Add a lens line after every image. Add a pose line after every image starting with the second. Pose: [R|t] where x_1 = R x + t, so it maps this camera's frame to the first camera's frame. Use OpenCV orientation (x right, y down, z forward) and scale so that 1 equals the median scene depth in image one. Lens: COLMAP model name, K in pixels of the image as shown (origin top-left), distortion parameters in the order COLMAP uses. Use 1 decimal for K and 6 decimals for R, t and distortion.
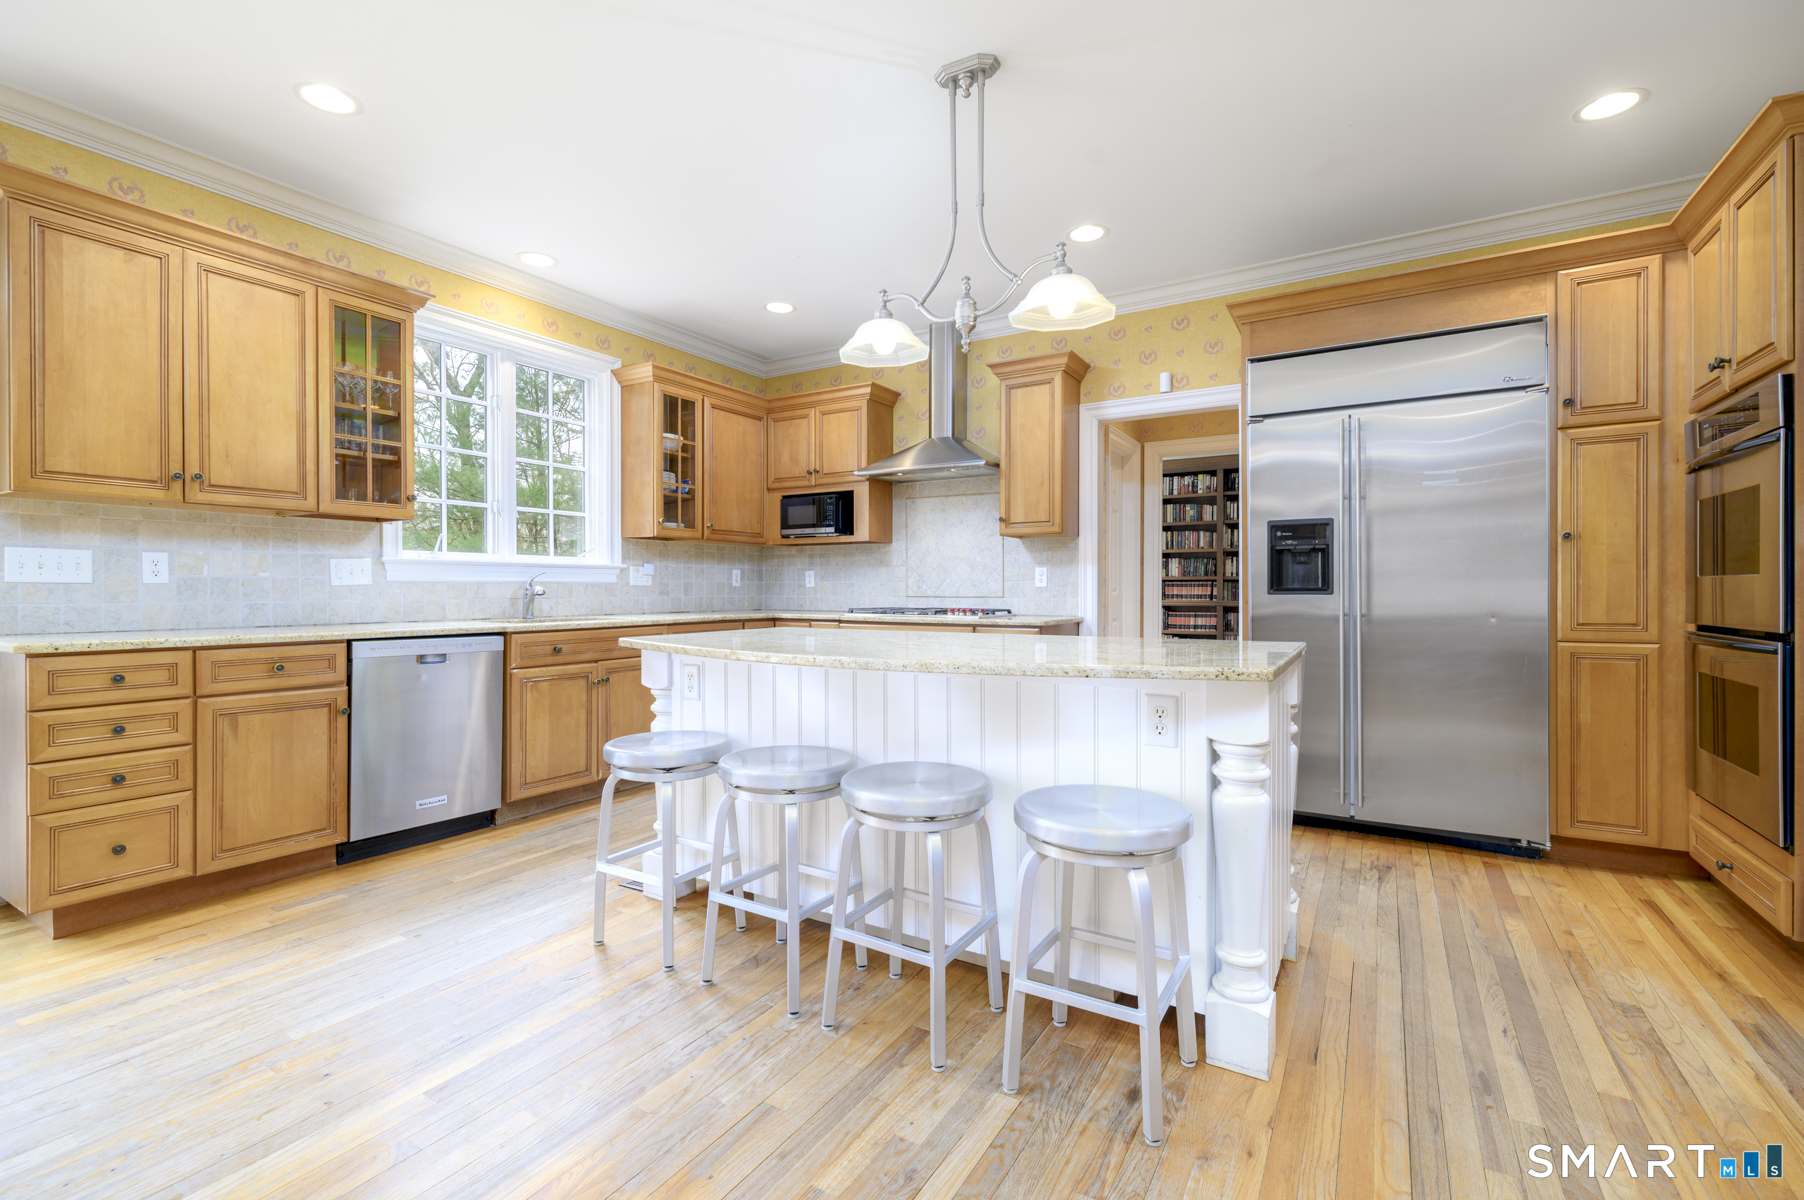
lens RADIAL K [[792.3, 0, 876.4], [0, 792.3, 588.5], [0, 0, 1]] dist [0.001211, -0.000522]
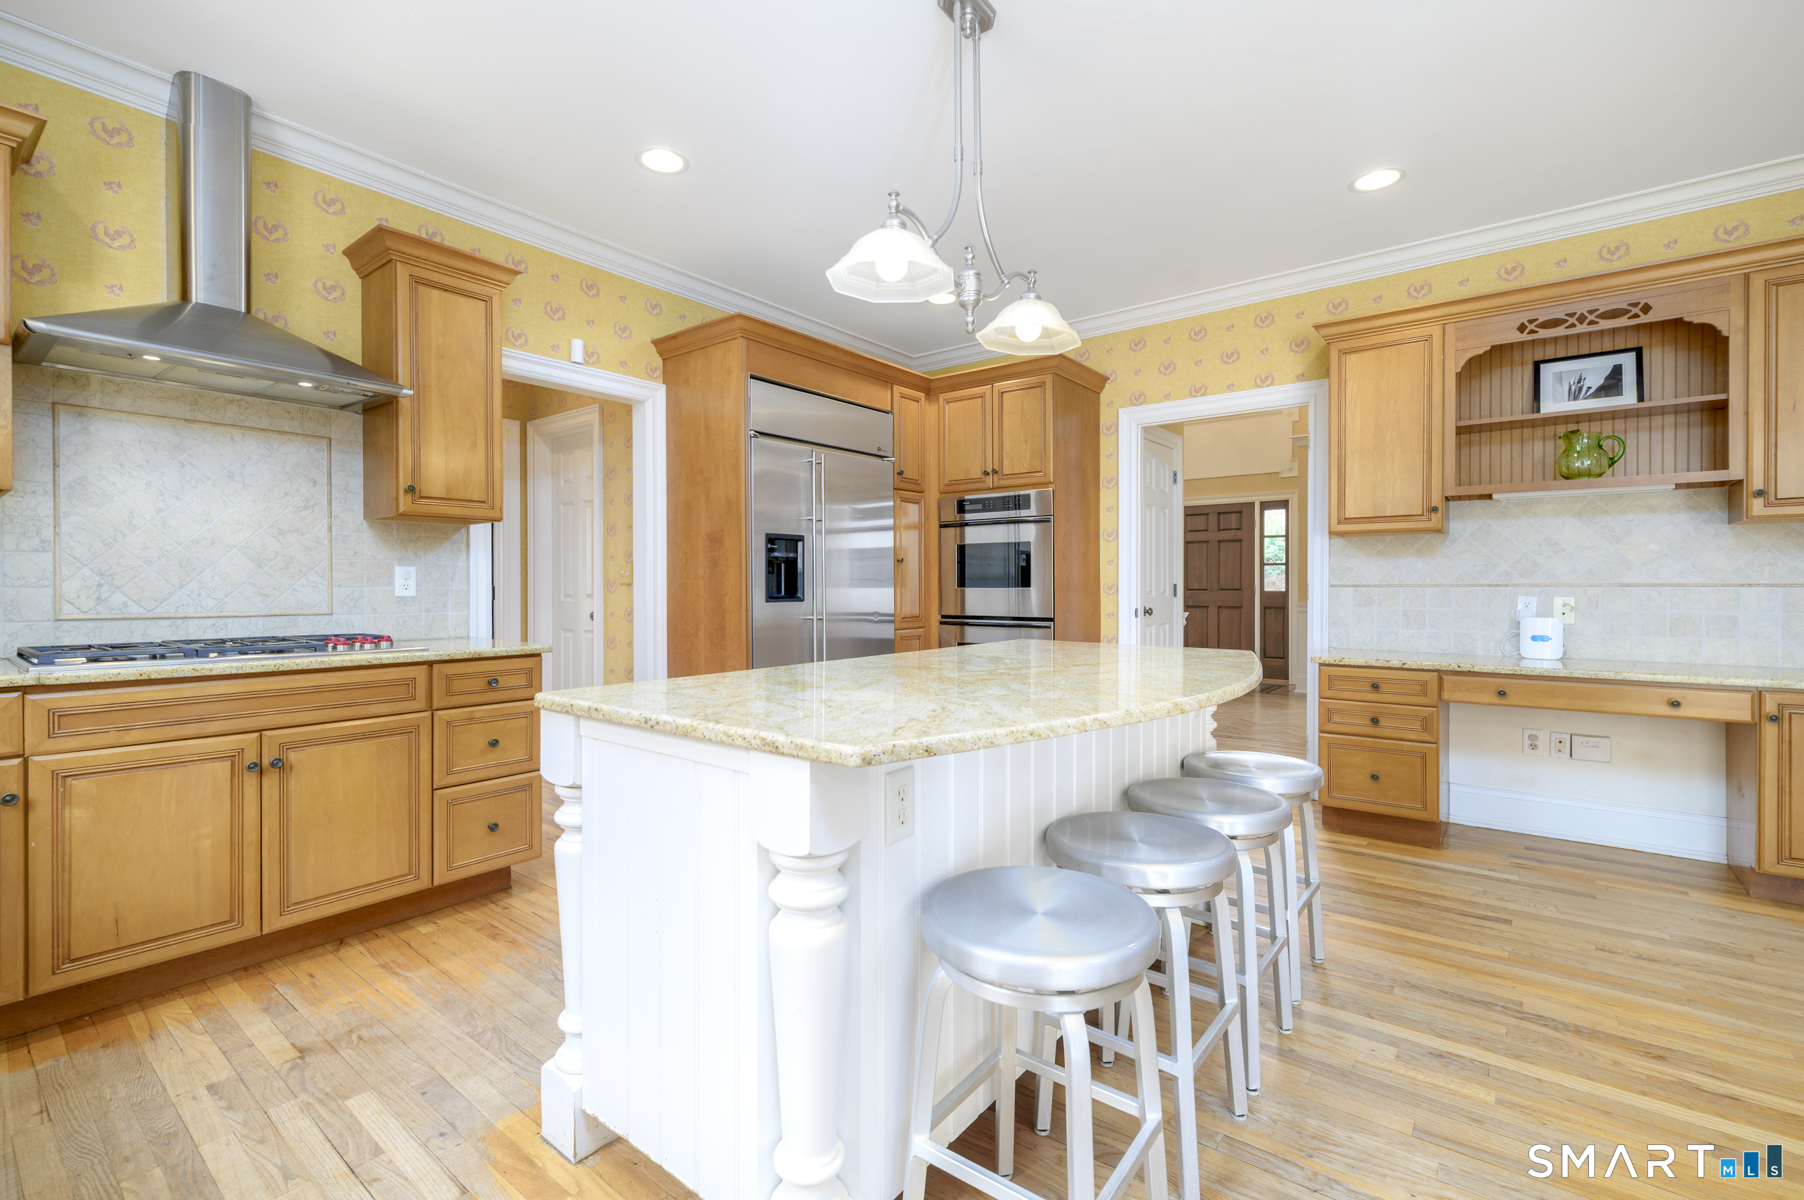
lens RADIAL K [[792.3, 0, 888.3], [0, 792.3, 596.1], [0, 0, 1]] dist [0.001211, -0.000522]
pose [[0.096459, -0.008523, 0.995300, -0.431698], [0.004787, 0.999956, 0.008099, -0.005845], [-0.995325, 0.003984, 0.096495, 0.576865]]
